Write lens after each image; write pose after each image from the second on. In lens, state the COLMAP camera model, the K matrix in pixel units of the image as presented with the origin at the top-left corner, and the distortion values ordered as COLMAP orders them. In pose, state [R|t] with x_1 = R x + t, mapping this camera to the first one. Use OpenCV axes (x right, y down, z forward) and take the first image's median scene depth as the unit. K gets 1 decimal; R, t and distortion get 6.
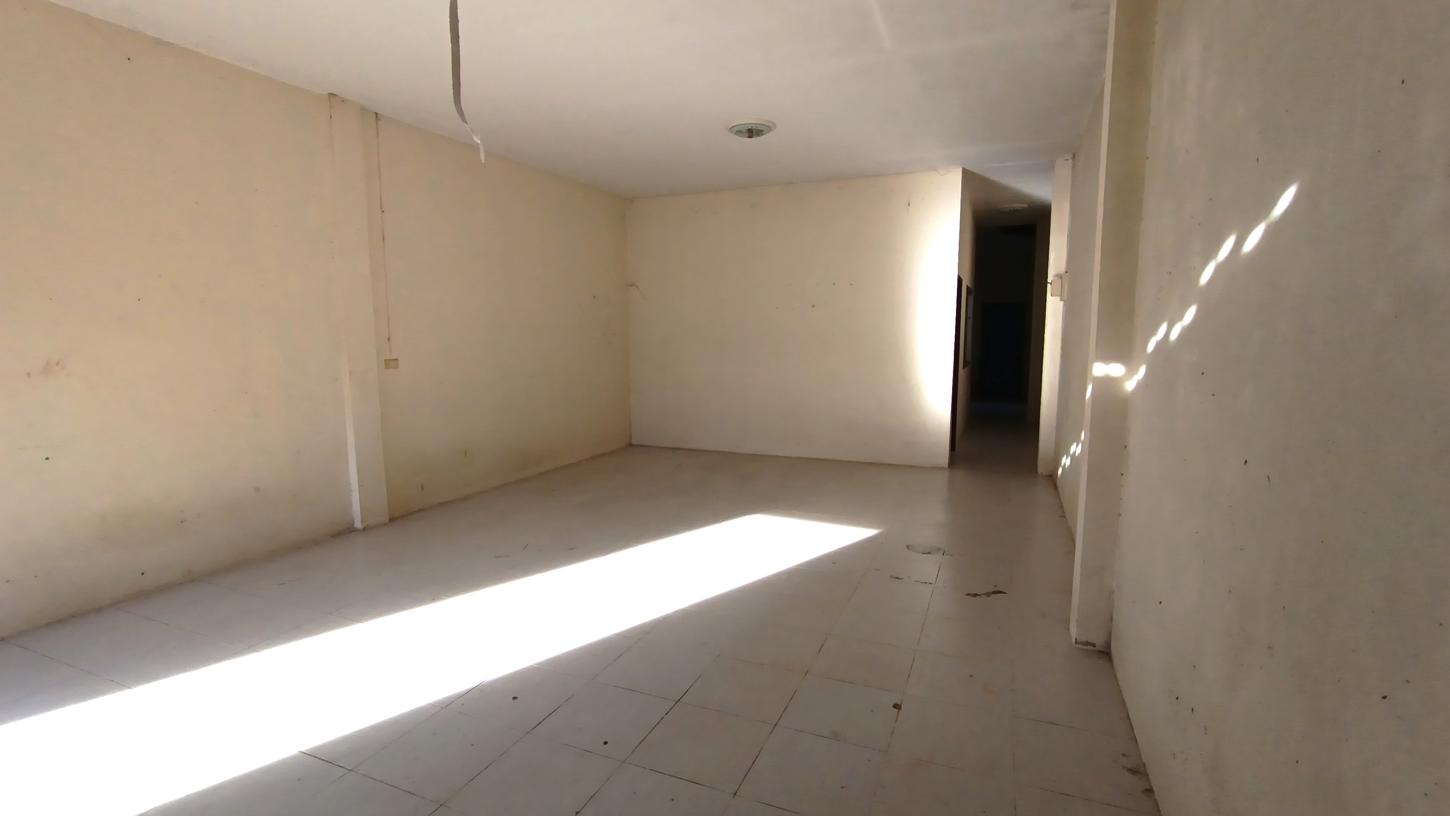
lens RADIAL K [[672.1, 0, 725.0], [0, 672.1, 408.0], [0, 0, 1]] dist [-0.023489, 0.000075]
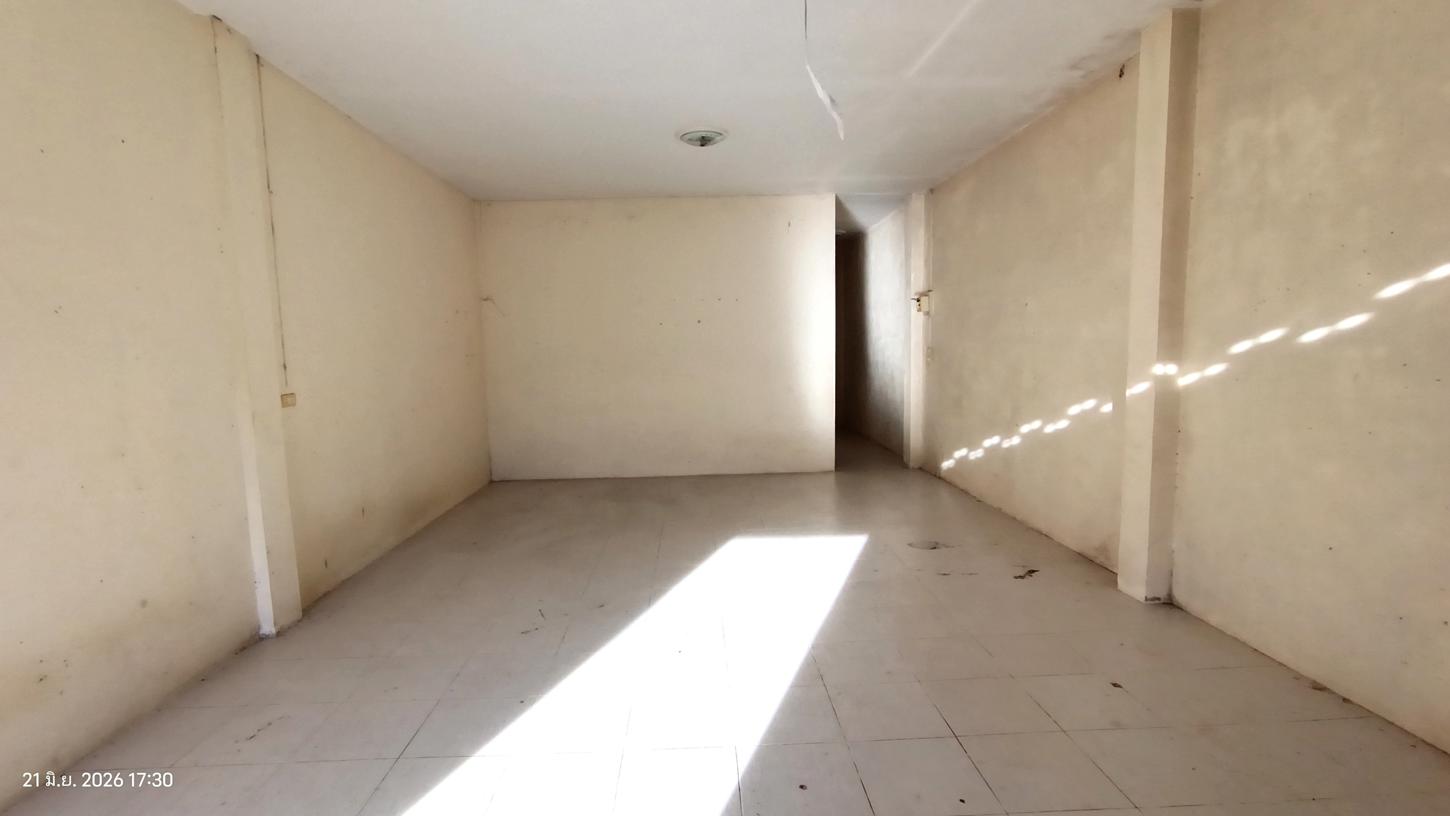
lens RADIAL K [[663.0, 0, 725.0], [0, 663.0, 408.0], [0, 0, 1]] dist [-0.026113, 0.010074]
pose [[0.902257, -0.058591, 0.427200, -0.378104], [0.069638, 0.997520, -0.010265, -0.017390], [-0.425538, 0.039011, 0.904099, 0.149423]]
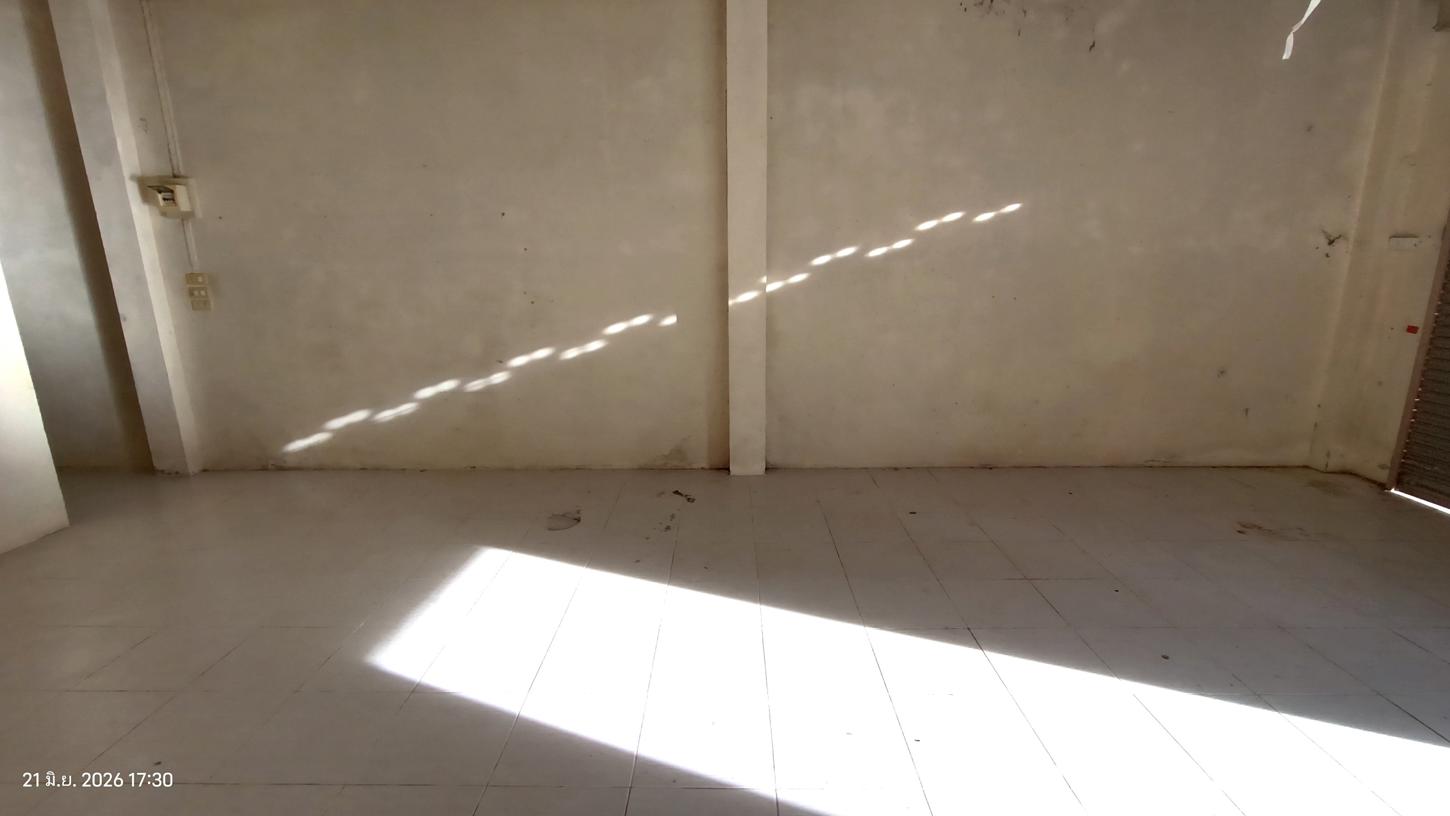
lens RADIAL K [[677.6, 0, 704.4], [0, 677.6, 411.0], [0, 0, 1]] dist [-0.064386, 0.046309]
pose [[-0.370618, -0.206080, 0.905634, -0.440608], [0.118617, 0.956587, 0.266217, -0.109148], [-0.921180, 0.206088, -0.330084, 0.951062]]
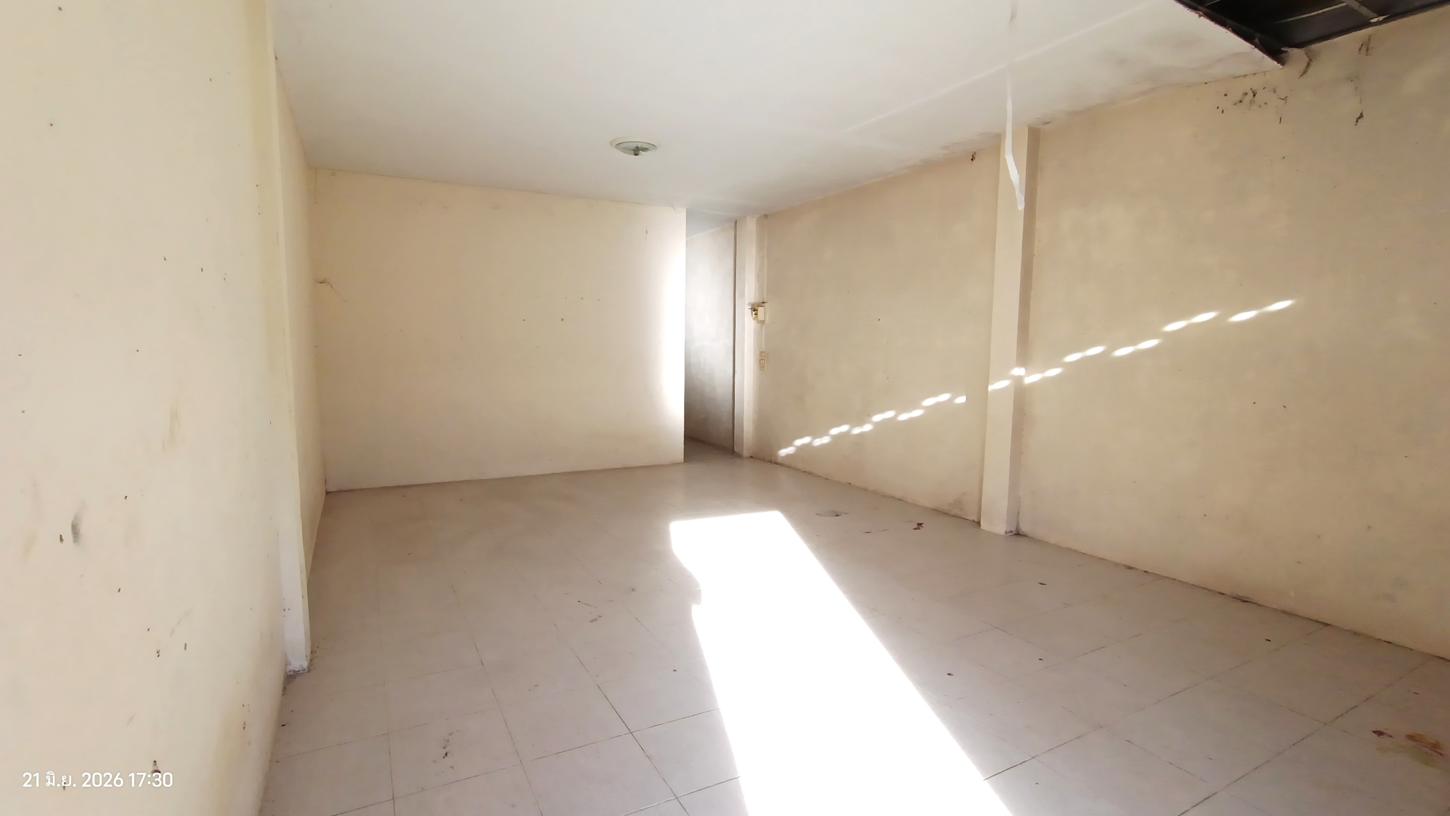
lens RADIAL K [[663.0, 0, 725.0], [0, 663.0, 408.0], [0, 0, 1]] dist [-0.026113, 0.010074]
pose [[0.612507, -0.066127, 0.787695, -0.728294], [0.078988, 0.996627, 0.022246, -0.035261], [-0.786509, 0.048592, 0.615664, 0.308786]]
